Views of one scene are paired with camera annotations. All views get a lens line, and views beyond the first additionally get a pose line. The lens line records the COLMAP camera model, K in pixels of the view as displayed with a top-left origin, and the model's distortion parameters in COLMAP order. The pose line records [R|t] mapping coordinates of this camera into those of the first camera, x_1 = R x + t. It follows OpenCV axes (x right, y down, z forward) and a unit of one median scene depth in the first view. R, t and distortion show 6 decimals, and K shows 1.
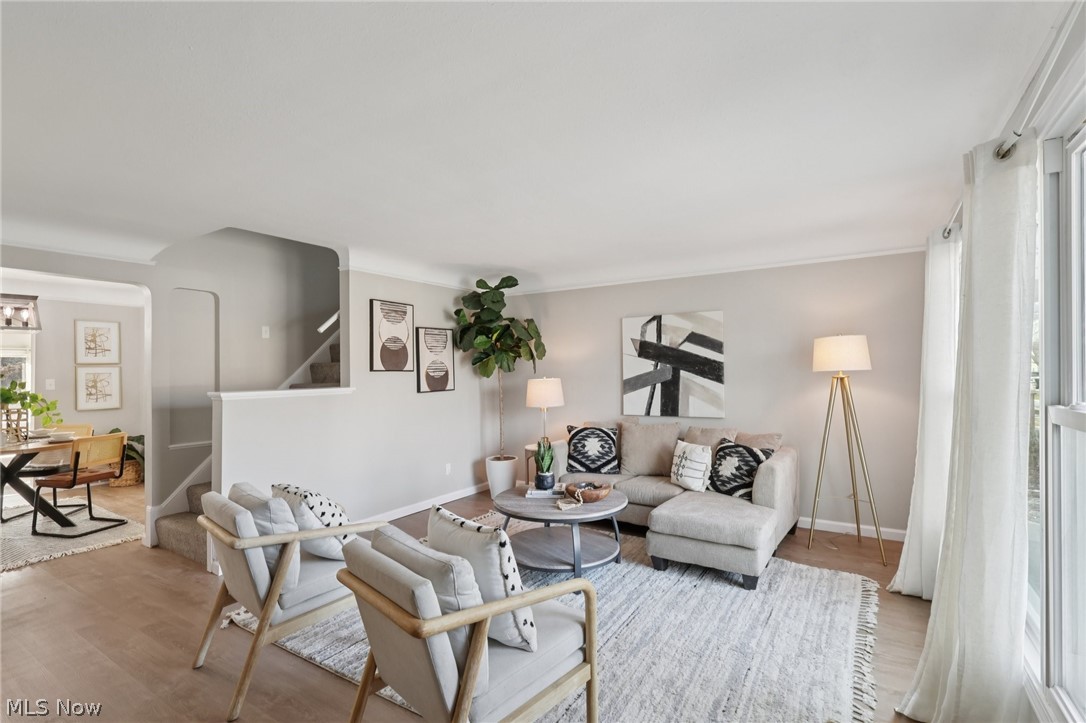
lens RADIAL K [[506.6, 0, 540.3], [0, 506.6, 370.5], [0, 0, 1]] dist [0.002113, -0.000429]
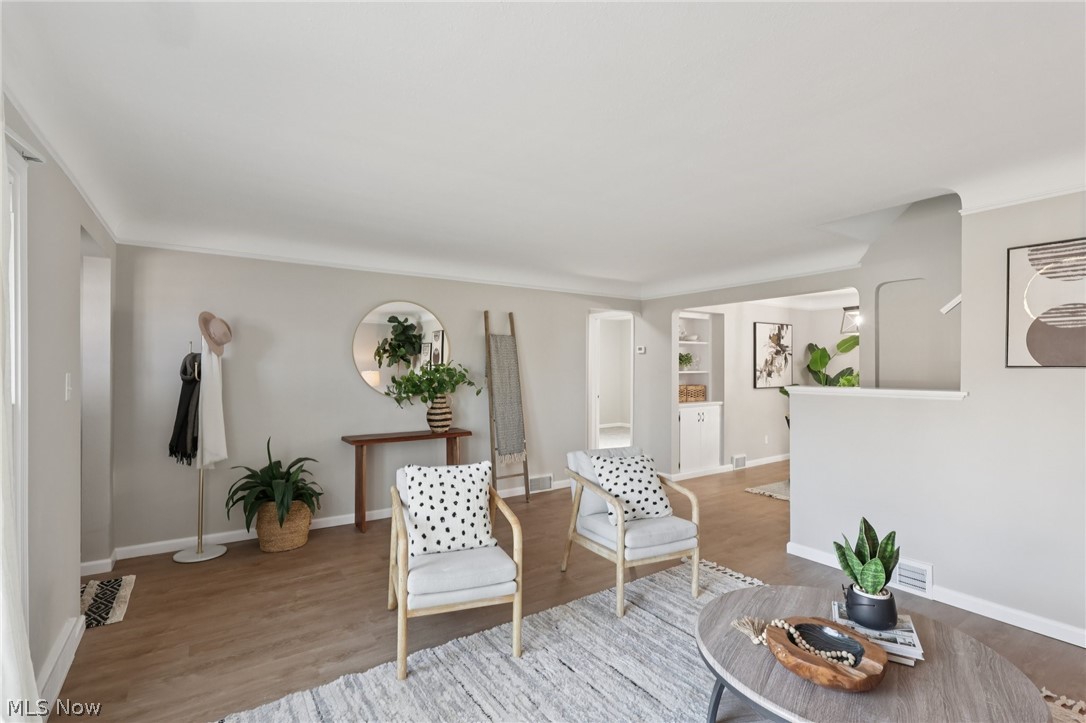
lens RADIAL K [[506.6, 0, 544.3], [0, 506.6, 366.0], [0, 0, 1]] dist [0.002113, -0.000429]
pose [[-0.390439, 0.006363, -0.920607, 0.404343], [-0.000498, 0.999975, 0.007123, -0.004776], [0.920629, 0.003240, -0.390426, 0.663008]]
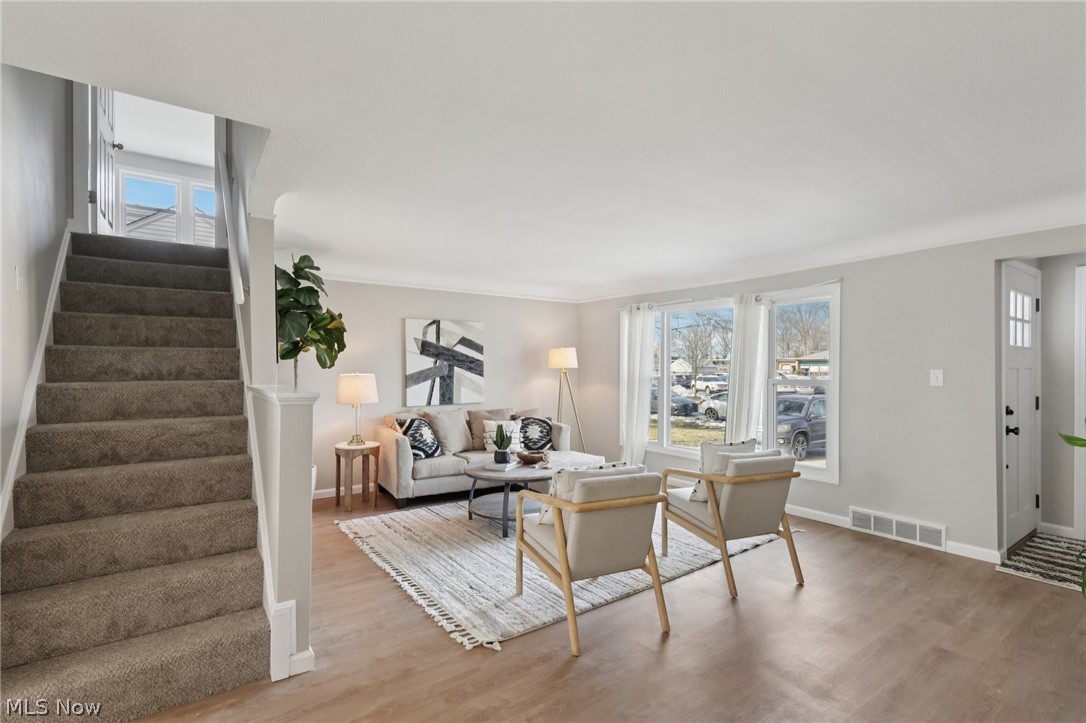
lens RADIAL K [[506.6, 0, 543.4], [0, 506.6, 366.1], [0, 0, 1]] dist [0.002113, -0.000429]
pose [[0.367738, 0.014011, 0.929824, -0.797860], [-0.006792, 0.999900, -0.012381, 0.011903], [-0.929905, -0.001763, 0.367796, 0.341548]]
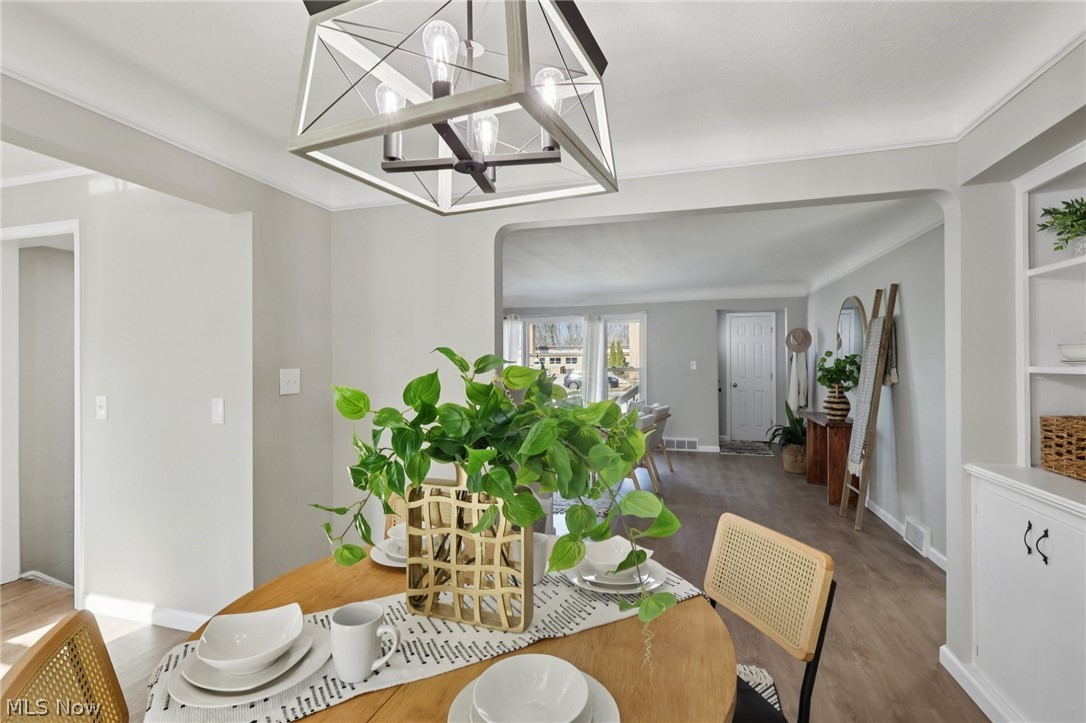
lens RADIAL K [[506.6, 0, 543.9], [0, 506.6, 360.6], [0, 0, 1]] dist [0.002113, -0.000429]
pose [[-0.289185, 0.011342, 0.957206, -1.205255], [0.006442, 0.999930, -0.009902, 0.013070], [-0.957252, 0.003302, -0.289238, 0.952938]]
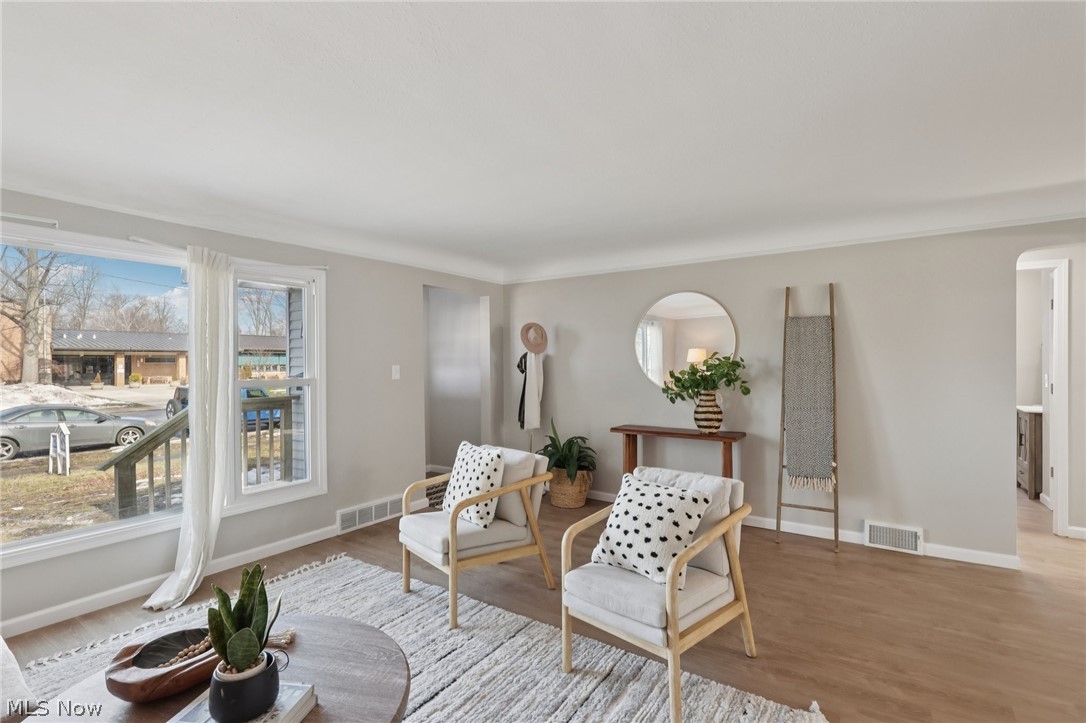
lens RADIAL K [[506.6, 0, 538.5], [0, 506.6, 359.6], [0, 0, 1]] dist [0.002113, -0.000429]
pose [[-0.998927, 0.016005, 0.043461, -0.154968], [0.015696, 0.999849, -0.007424, 0.003945], [-0.043574, -0.006734, -0.999028, 0.978471]]
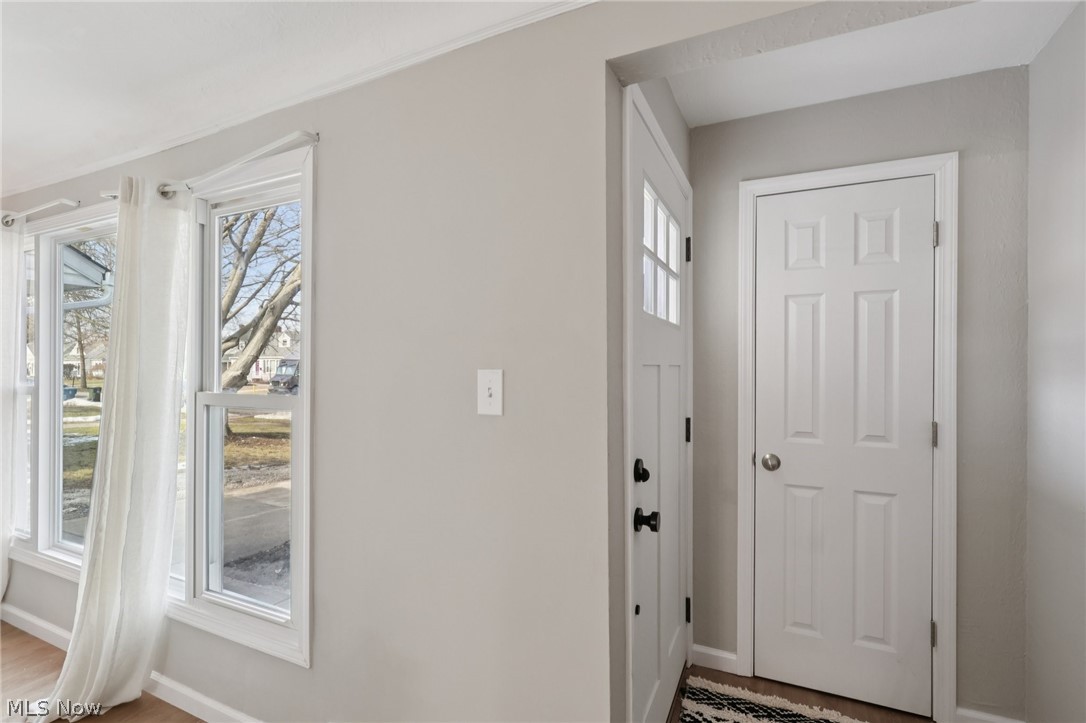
lens RADIAL K [[506.6, 0, 536.3], [0, 506.6, 363.7], [0, 0, 1]] dist [0.002113, -0.000429]
pose [[-0.120504, 0.012955, 0.992628, -0.140484], [0.000222, 0.999915, -0.013023, 0.003699], [-0.992713, -0.001349, -0.120497, 0.075734]]
